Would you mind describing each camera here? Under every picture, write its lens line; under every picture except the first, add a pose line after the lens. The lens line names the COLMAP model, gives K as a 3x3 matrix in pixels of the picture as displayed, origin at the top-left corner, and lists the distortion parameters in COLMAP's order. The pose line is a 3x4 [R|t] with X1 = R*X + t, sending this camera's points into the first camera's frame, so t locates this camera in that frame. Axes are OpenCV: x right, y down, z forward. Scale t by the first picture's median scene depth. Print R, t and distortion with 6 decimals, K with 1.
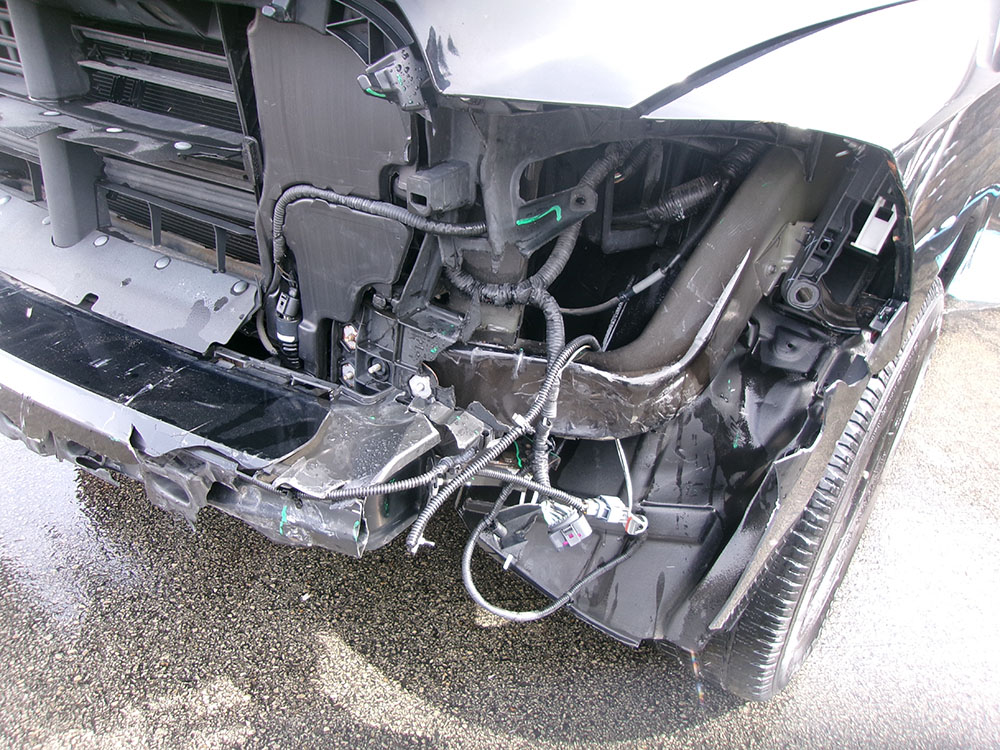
lens RADIAL K [[771.0, 0, 500.0], [0, 771.0, 375.0], [0, 0, 1]] dist [-0.041729, 0.078060]
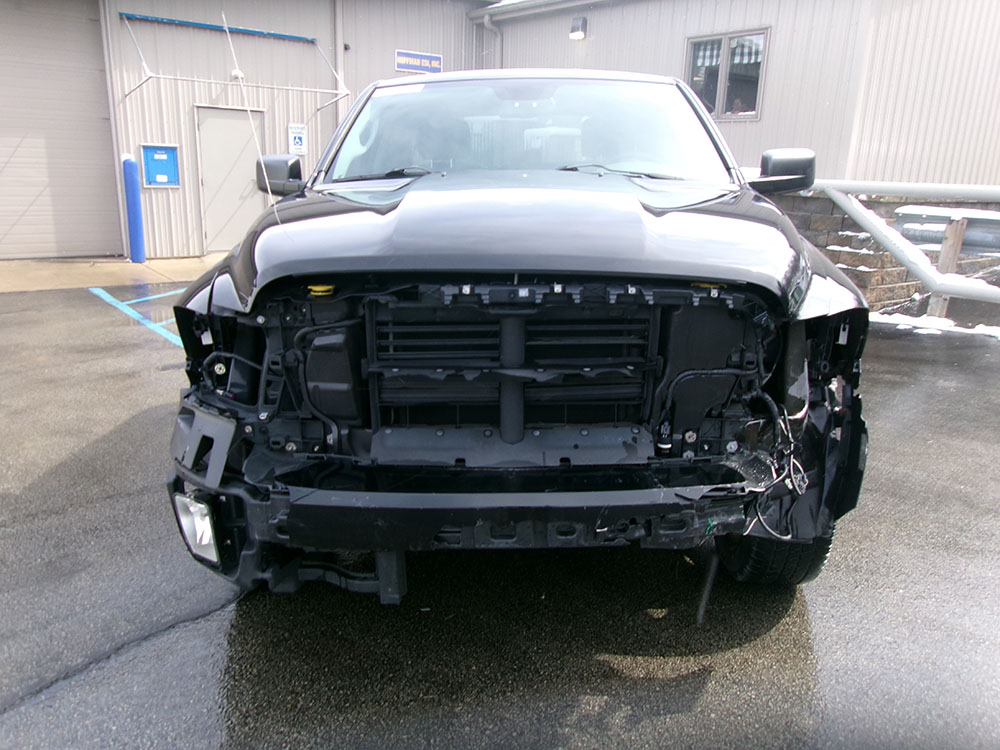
lens RADIAL K [[771.0, 0, 500.0], [0, 771.0, 375.0], [0, 0, 1]] dist [-0.041729, 0.078060]
pose [[0.843737, -0.240857, 0.479684, -1.715536], [0.327481, 0.939061, -0.104504, -0.169666], [-0.425282, 0.245261, 0.871196, -0.699583]]
